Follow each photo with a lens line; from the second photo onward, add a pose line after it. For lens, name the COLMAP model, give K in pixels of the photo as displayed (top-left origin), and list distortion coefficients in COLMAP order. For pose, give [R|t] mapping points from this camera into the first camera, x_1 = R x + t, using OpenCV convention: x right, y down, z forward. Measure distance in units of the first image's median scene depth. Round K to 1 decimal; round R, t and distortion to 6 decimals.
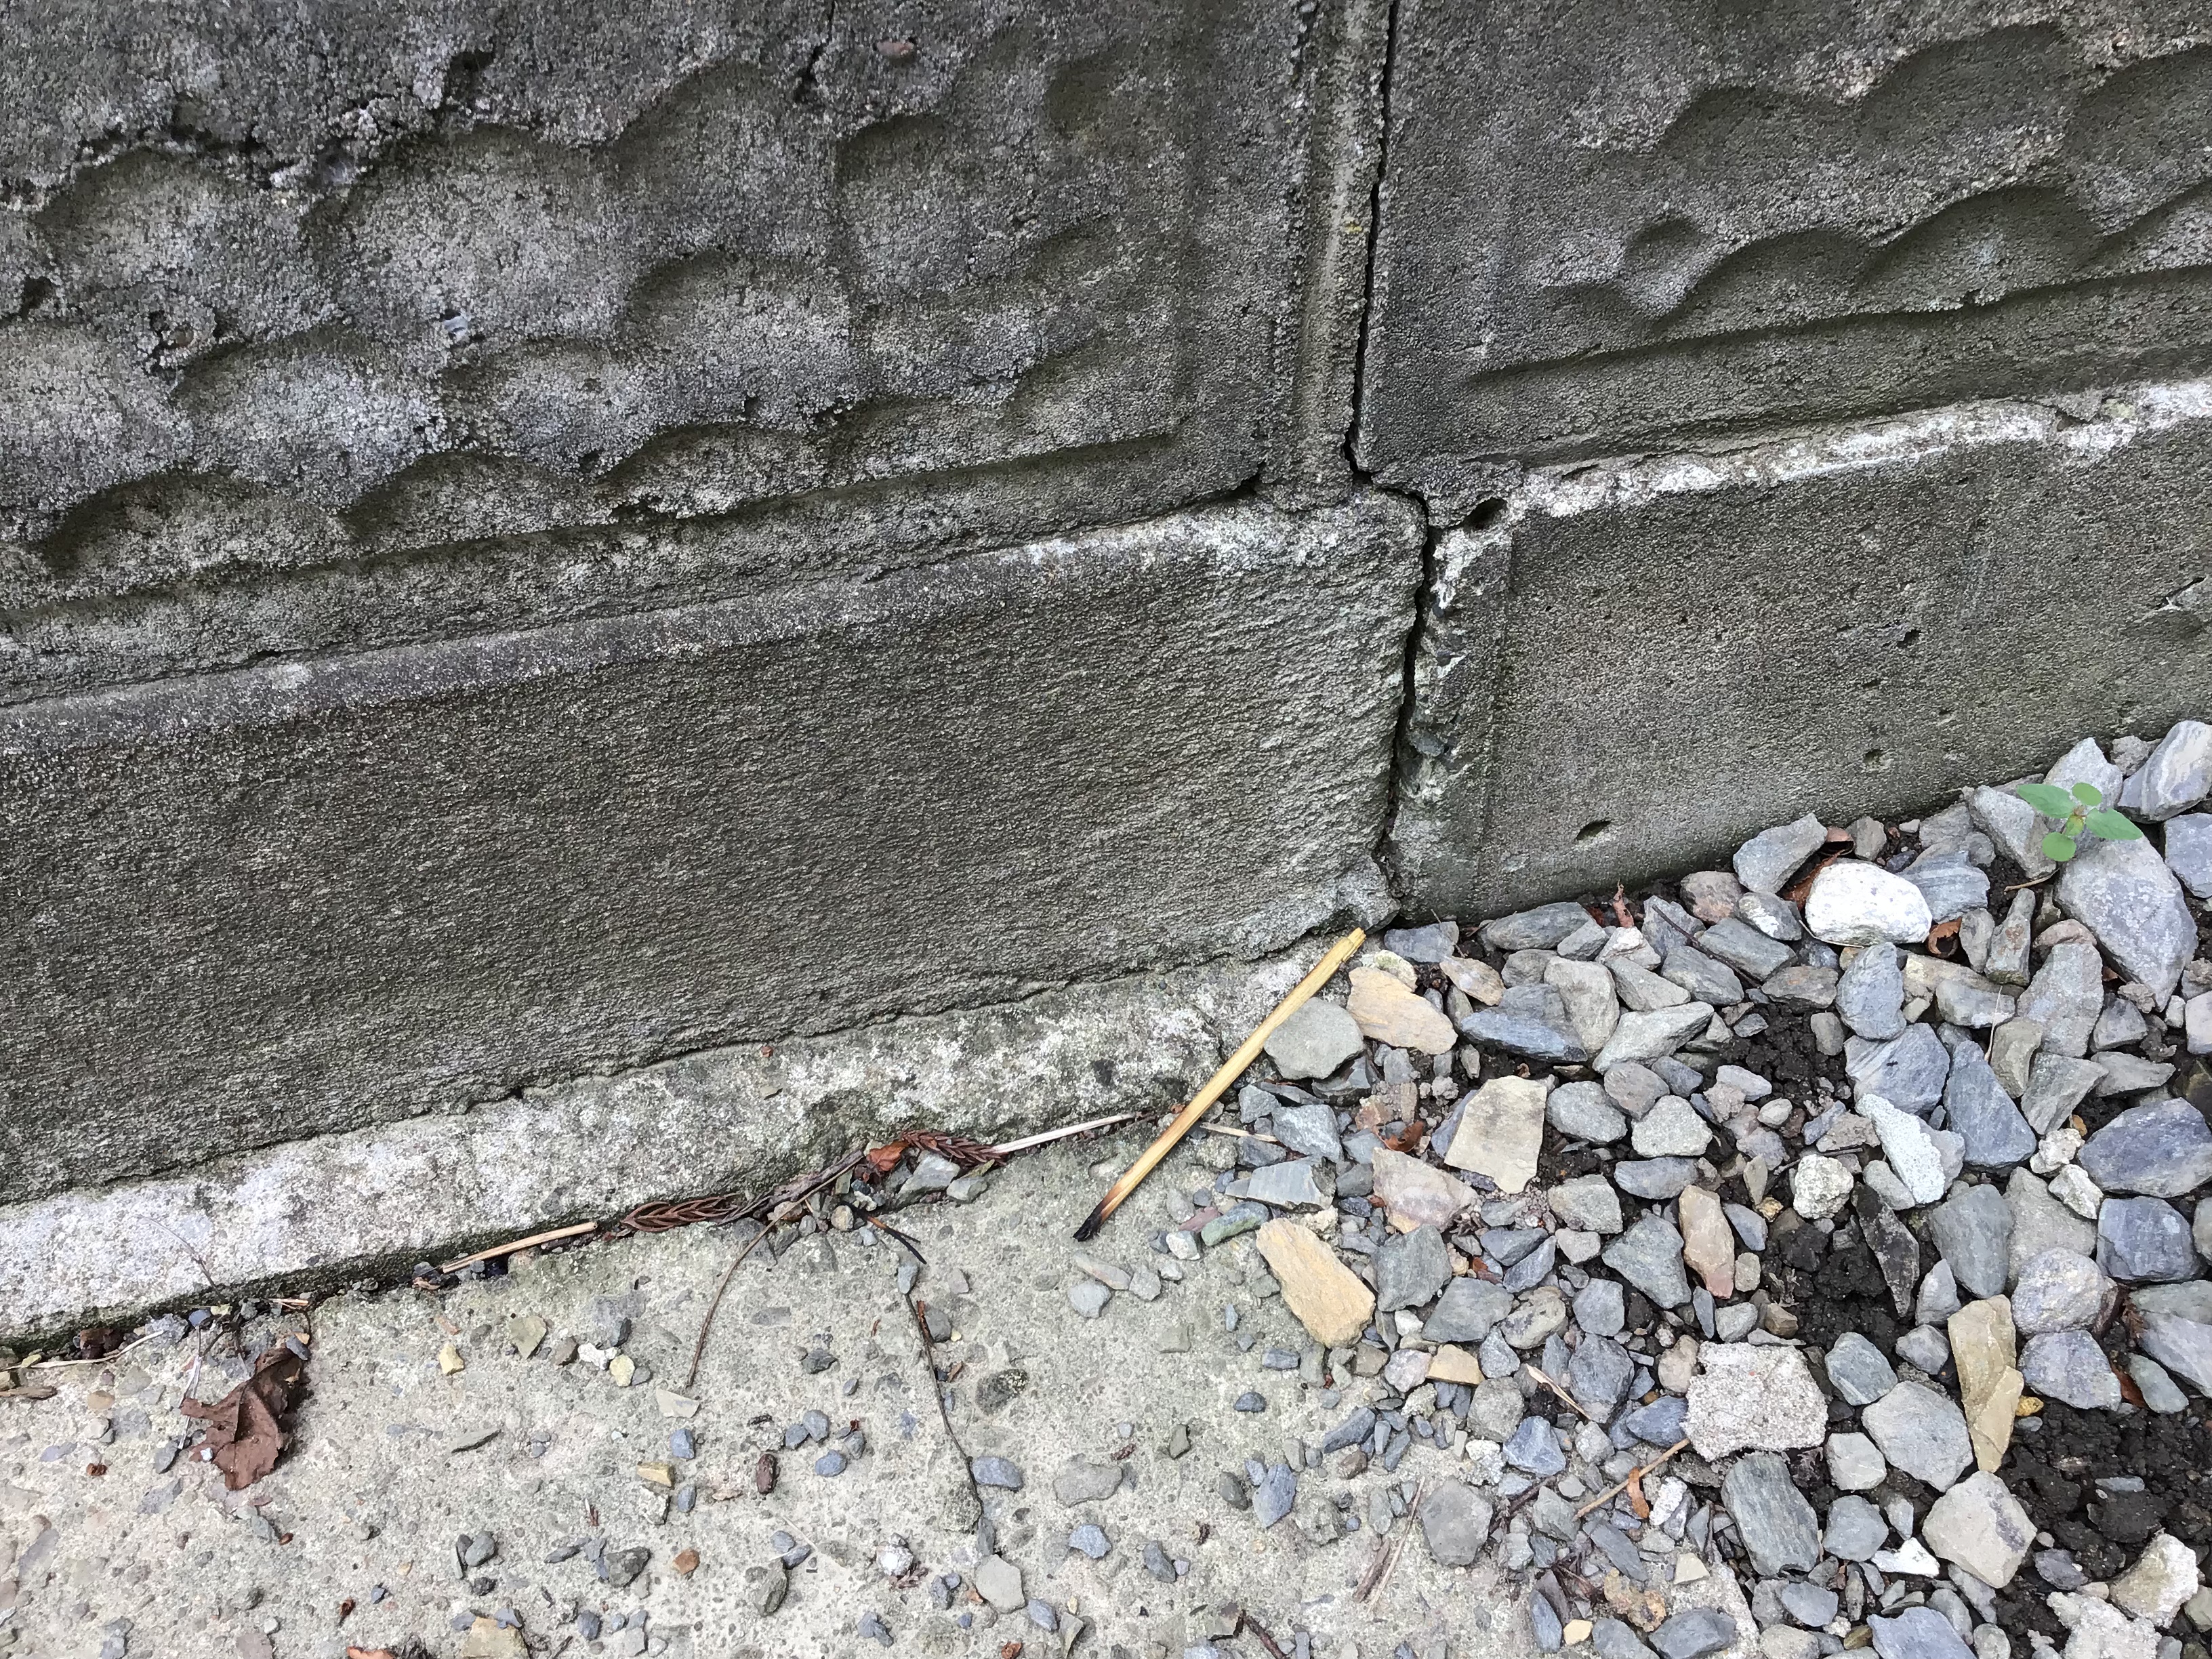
lens RADIAL K [[1999.2, 0, 1107.1], [0, 1999.2, 818.6], [0, 0, 1]] dist [0.036136, 0.000000]
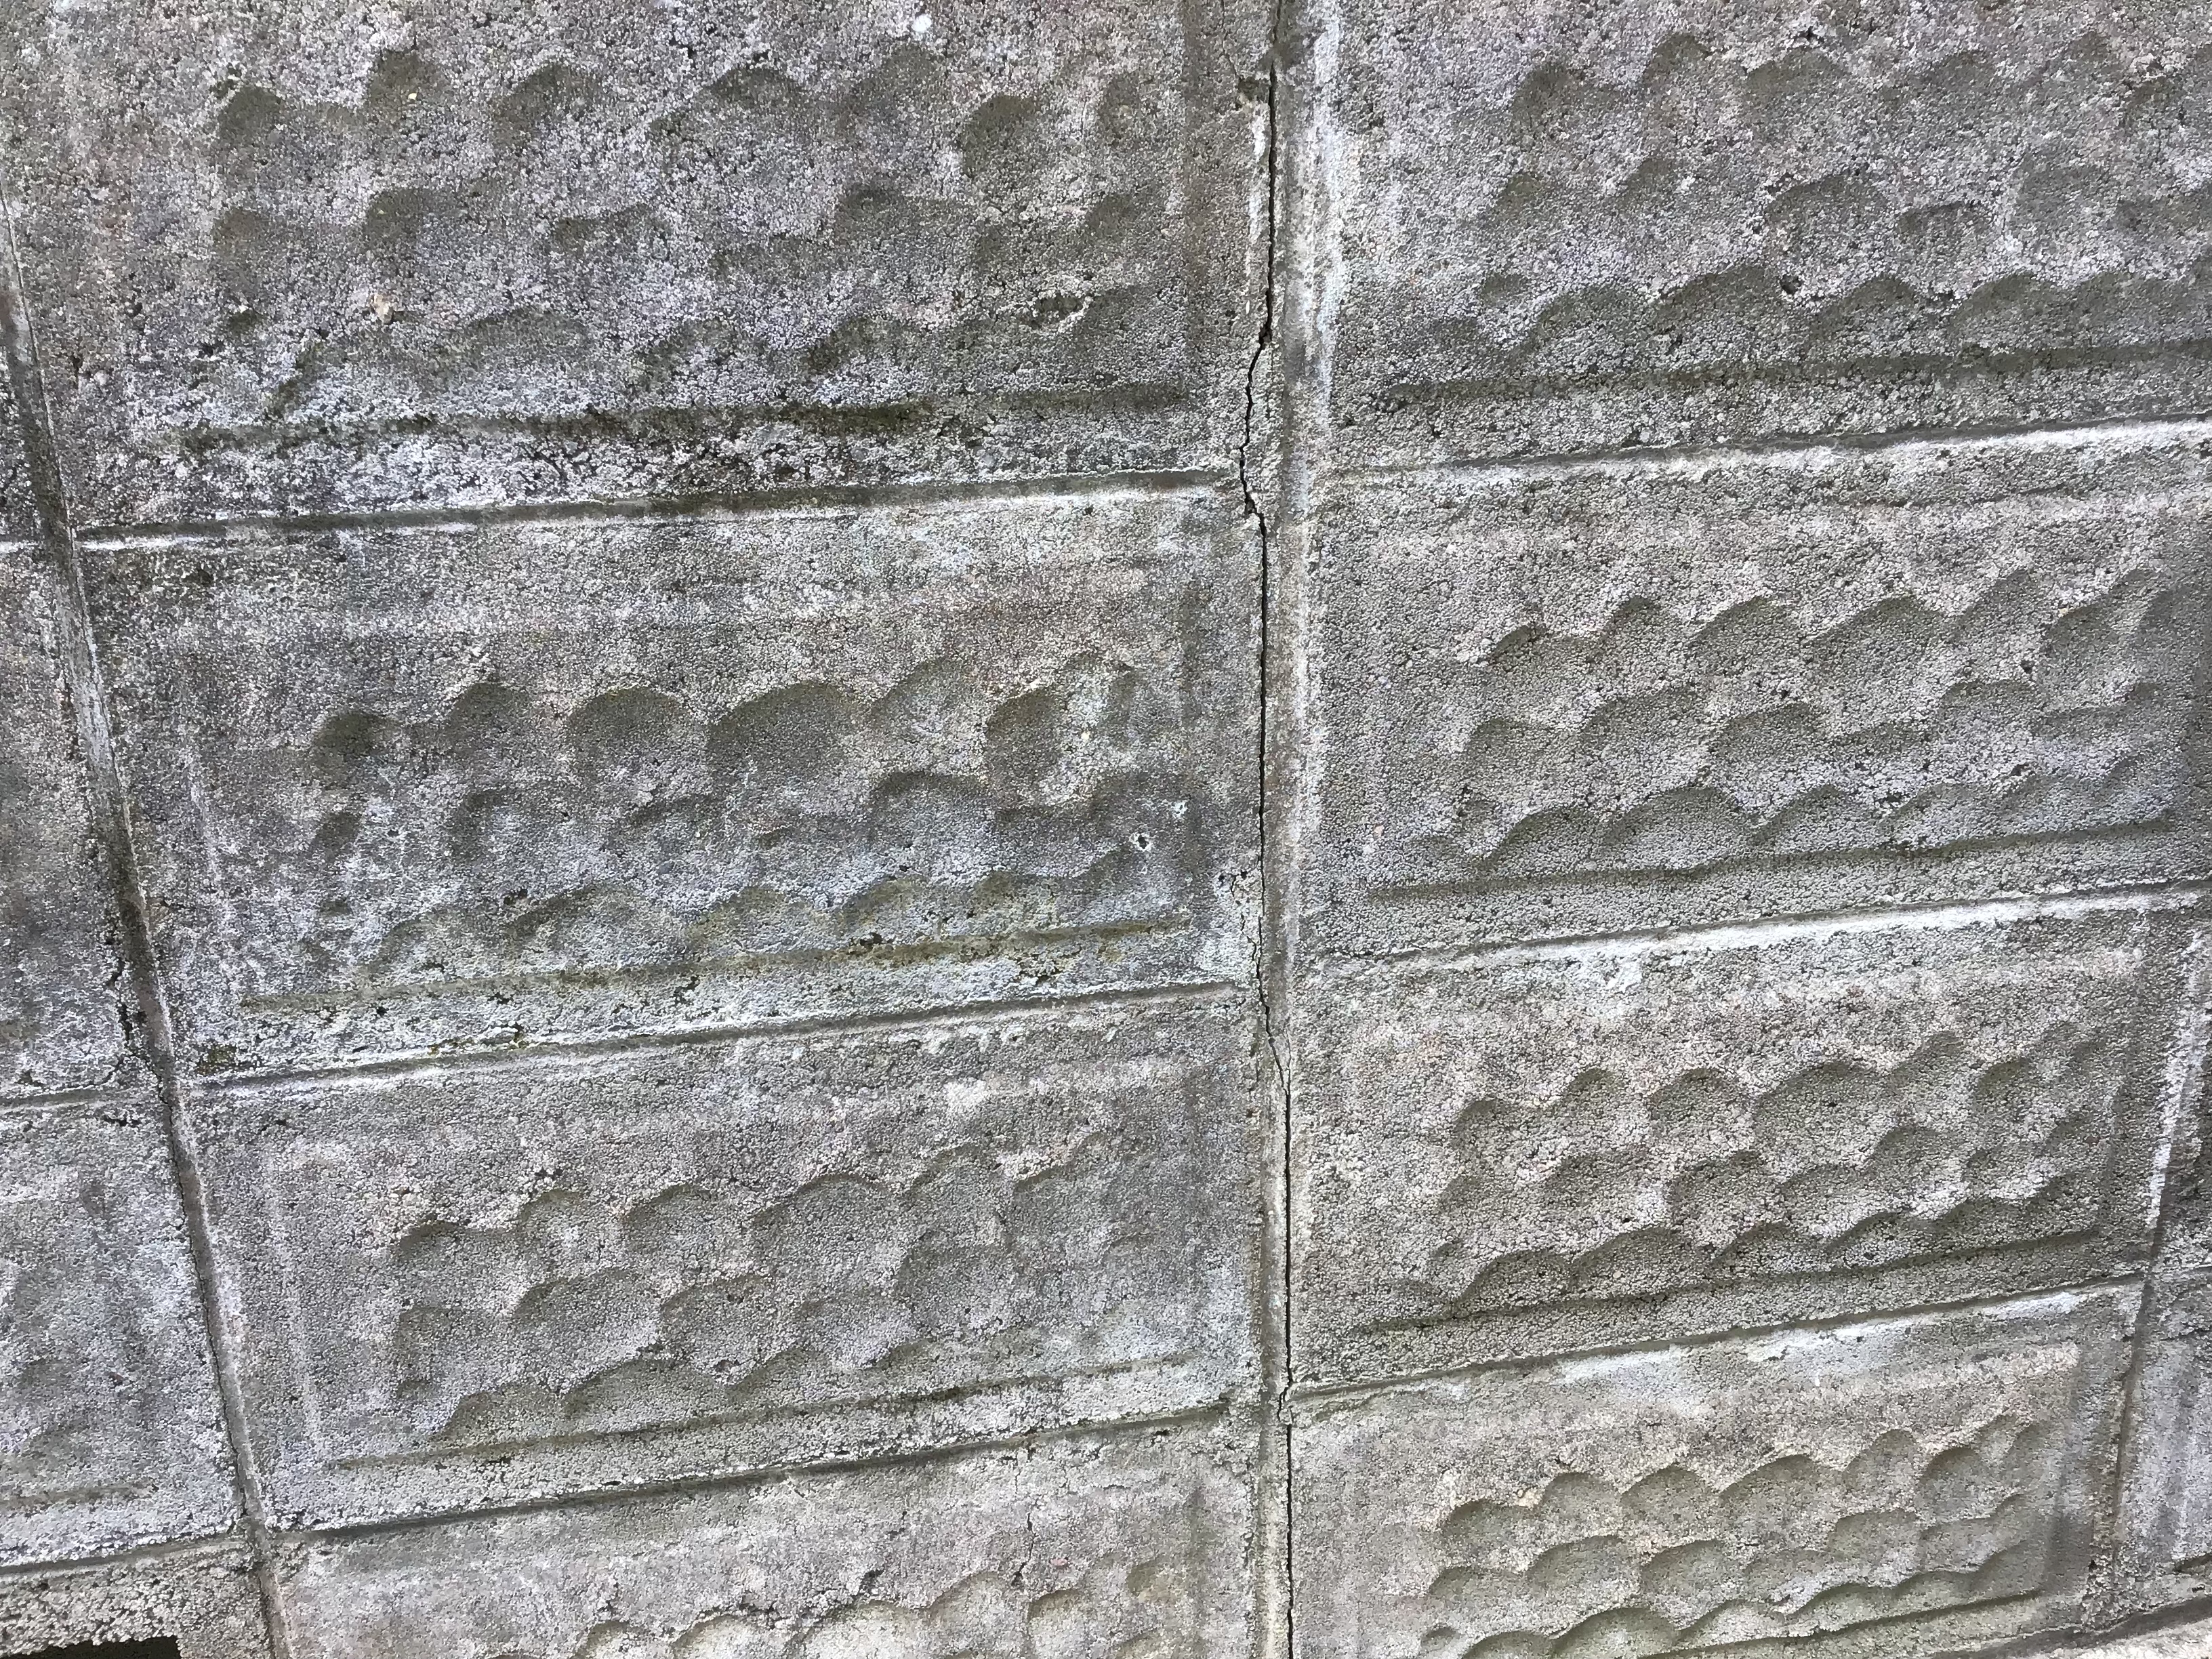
lens RADIAL K [[1999.2, 0, 1110.3], [0, 1999.2, 826.0], [0, 0, 1]] dist [0.036136, 0.000000]
pose [[0.998657, -0.004374, -0.051616, 0.066944], [-0.021702, 0.869446, -0.493552, 0.003415], [0.047036, 0.494009, 0.868183, -1.271964]]
